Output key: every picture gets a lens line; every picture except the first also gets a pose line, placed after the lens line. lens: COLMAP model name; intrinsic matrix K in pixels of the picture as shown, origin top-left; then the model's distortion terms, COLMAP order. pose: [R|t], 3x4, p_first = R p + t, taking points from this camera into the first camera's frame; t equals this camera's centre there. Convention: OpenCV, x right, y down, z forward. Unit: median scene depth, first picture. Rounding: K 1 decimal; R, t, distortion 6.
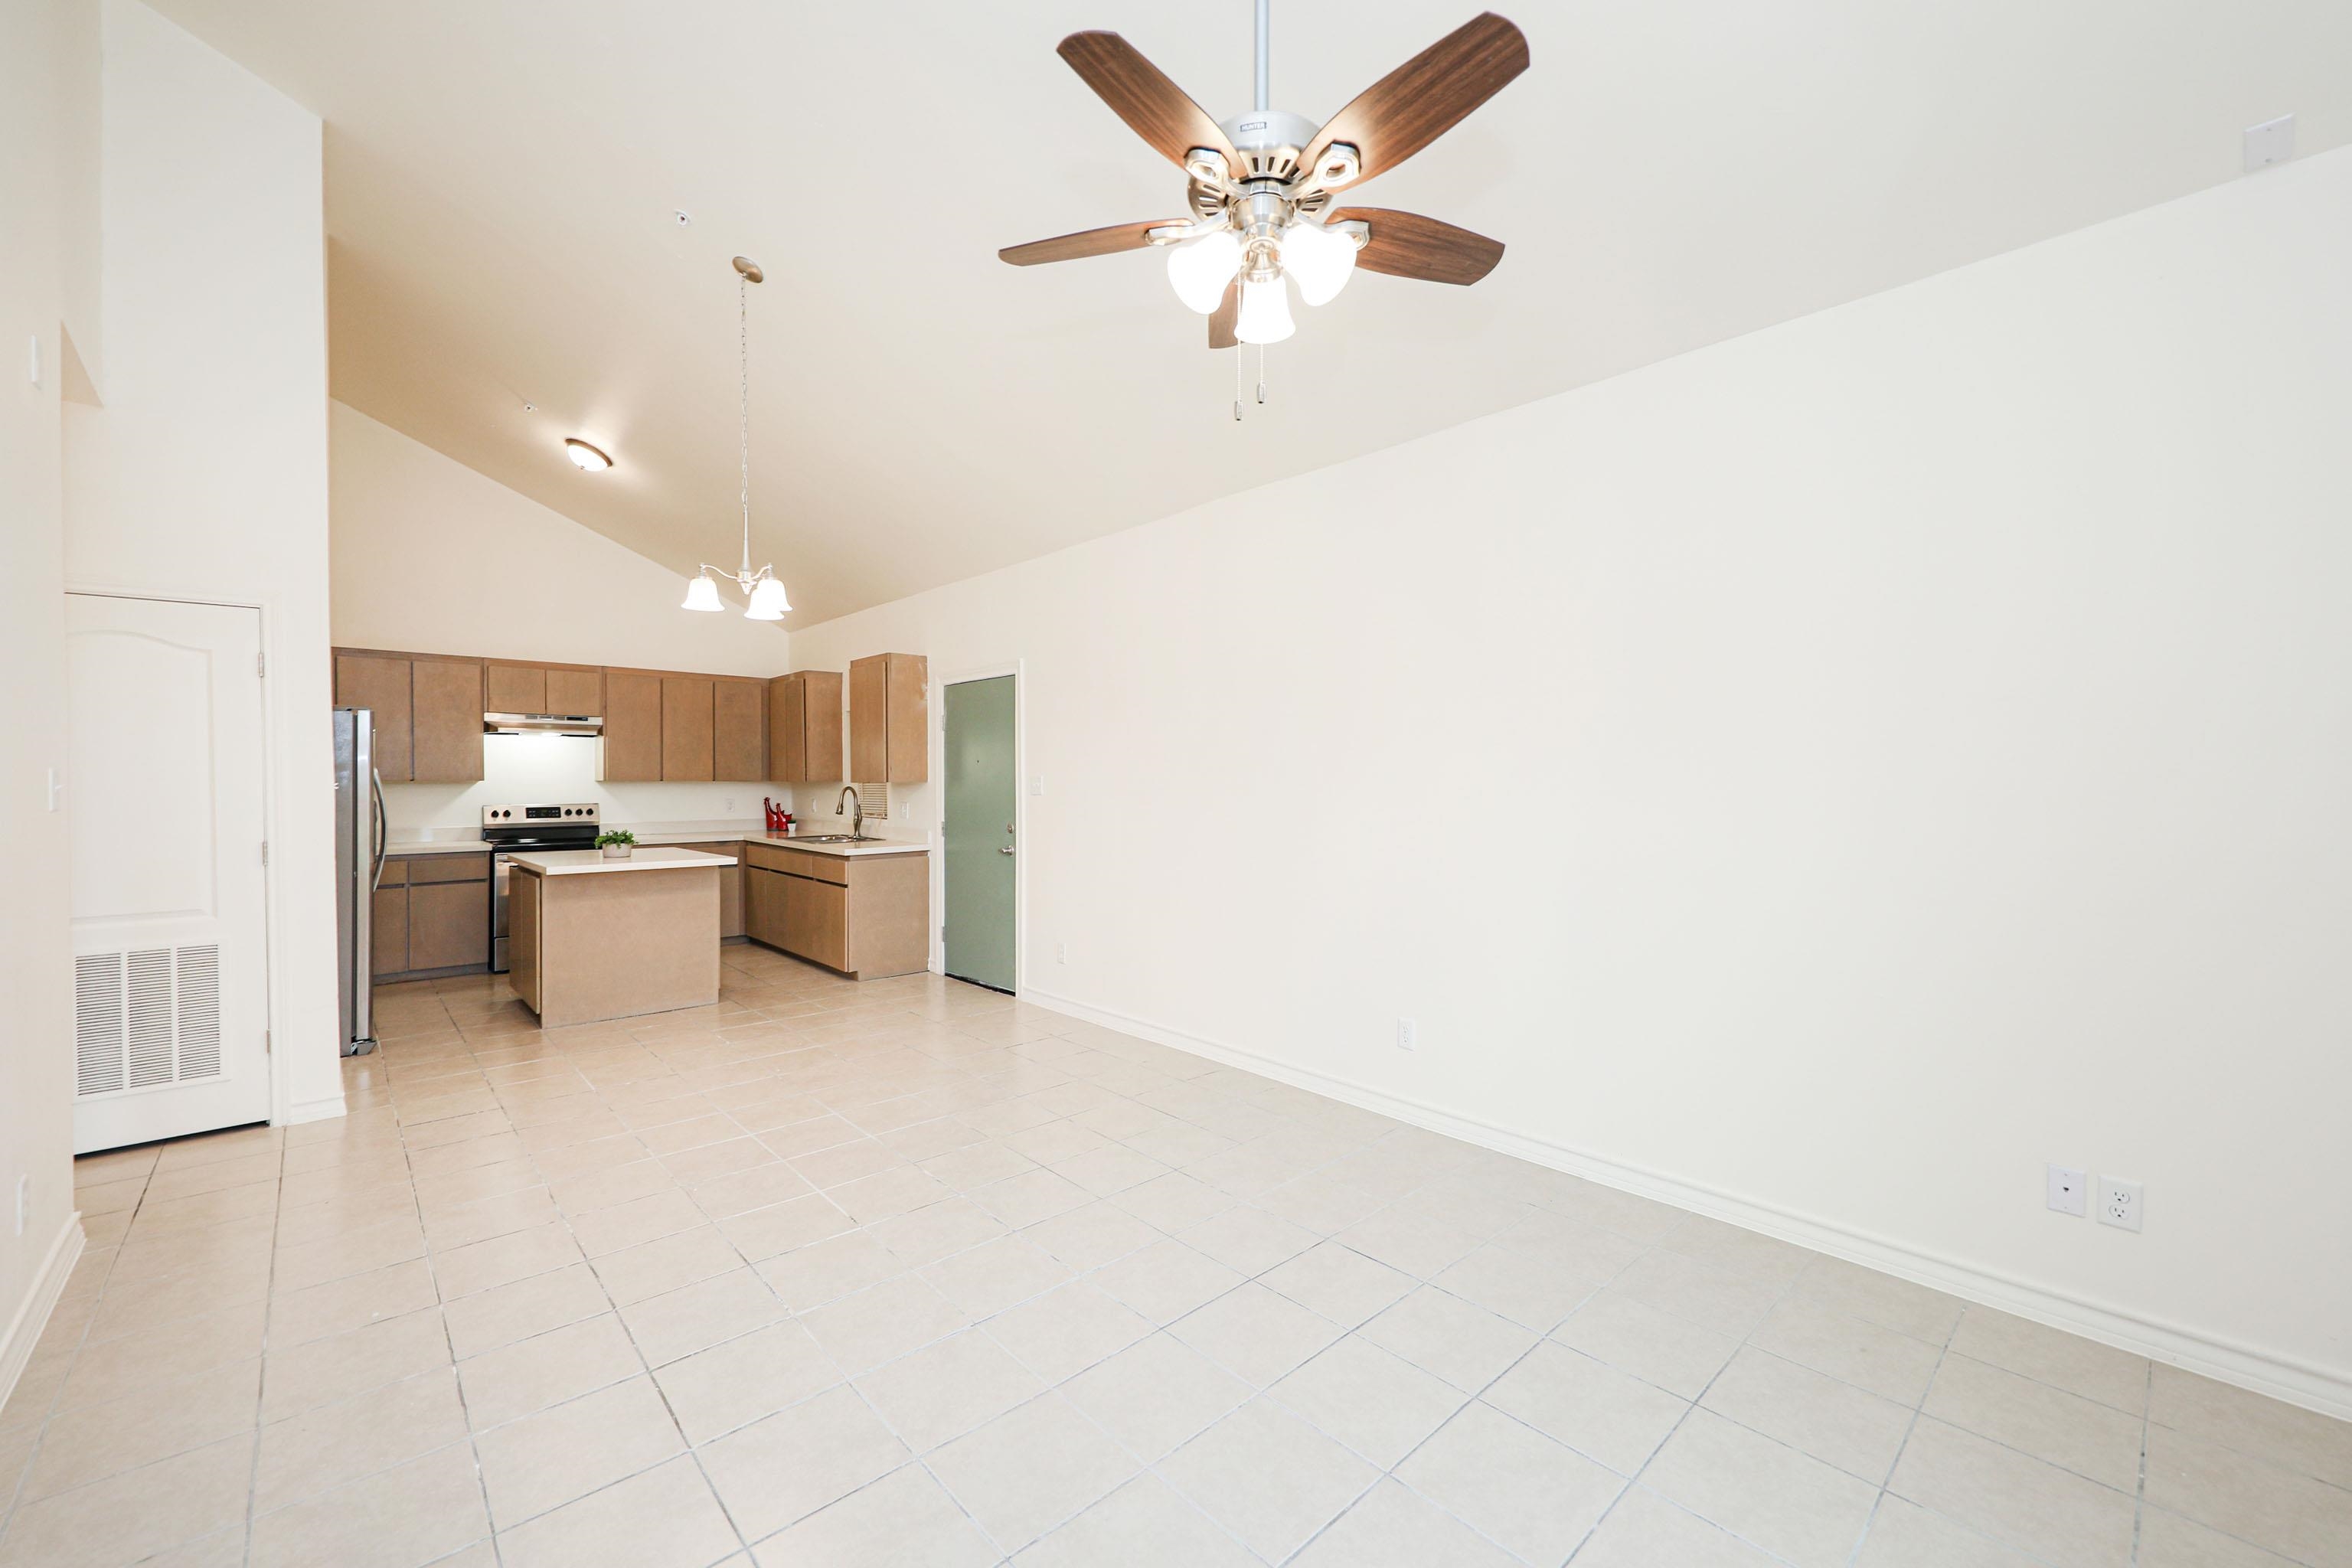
lens RADIAL K [[934.9, 0, 1174.7], [0, 934.9, 779.8], [0, 0, 1]] dist [0.014802, -0.006986]
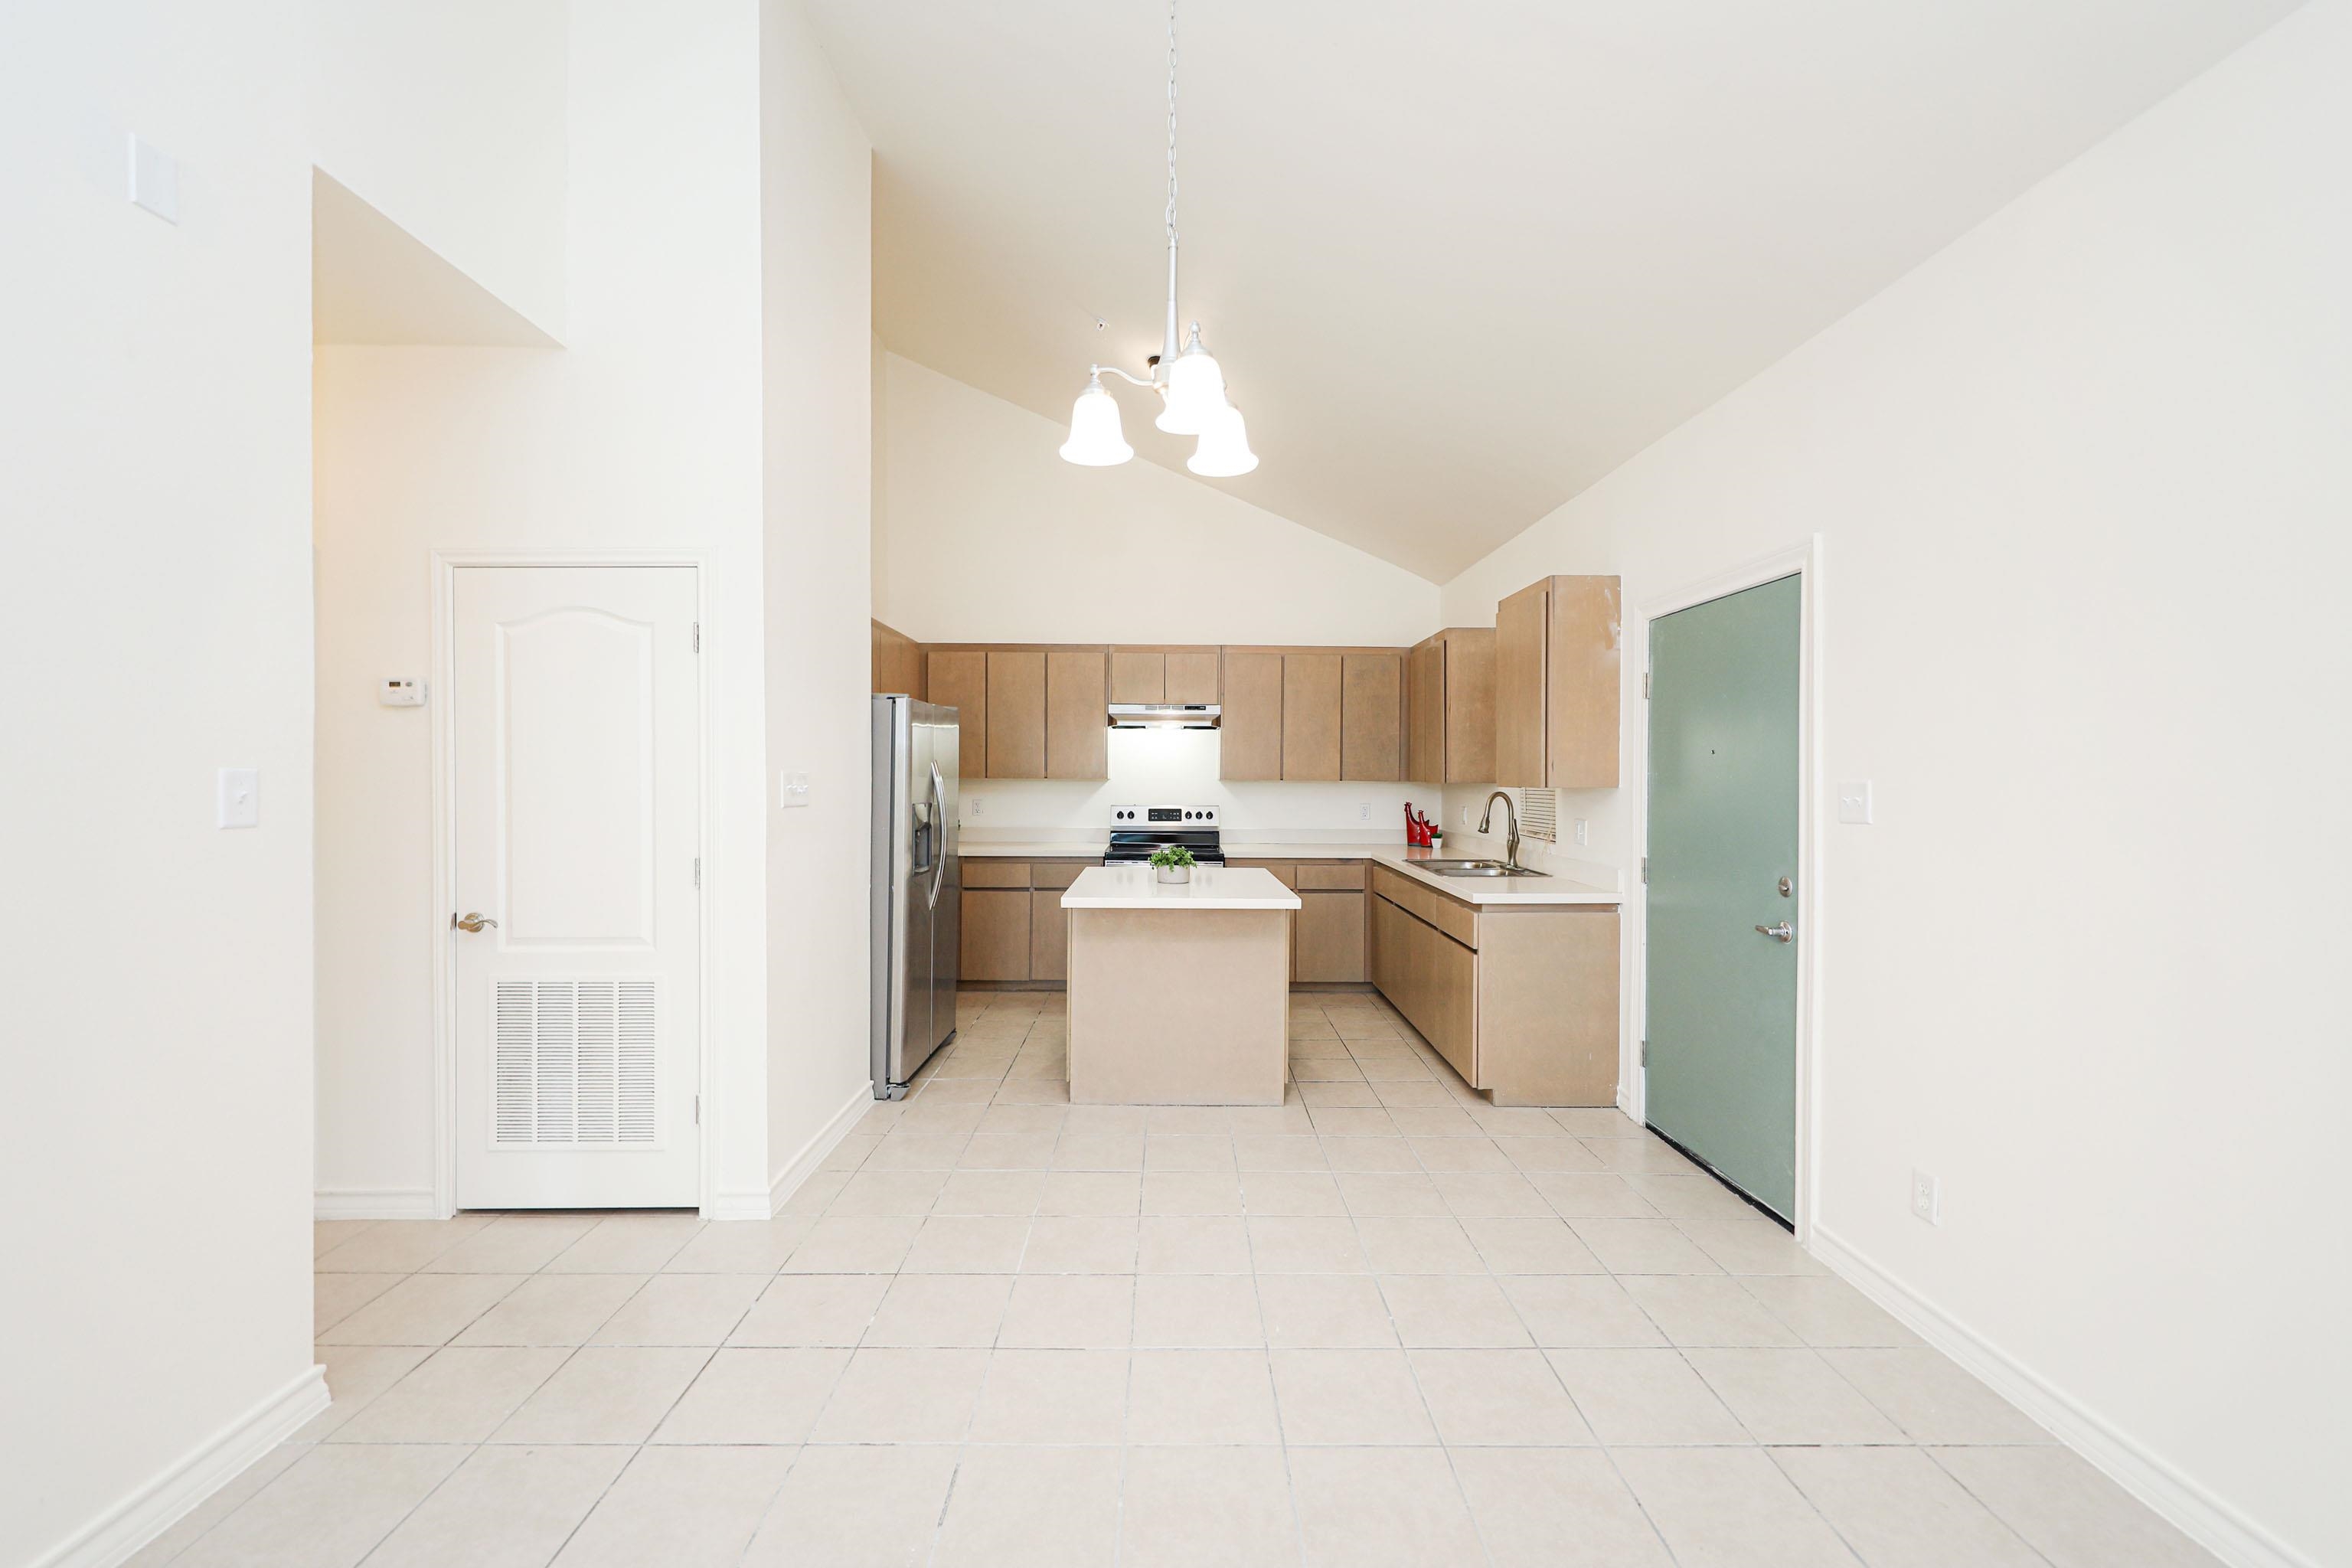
lens RADIAL K [[934.9, 0, 1174.7], [0, 934.9, 779.8], [0, 0, 1]] dist [0.014802, -0.006986]
pose [[0.737617, 0.009729, -0.675149, -0.070300], [-0.006594, 0.999952, 0.007205, -0.005039], [0.675187, -0.000862, 0.737646, 0.370778]]
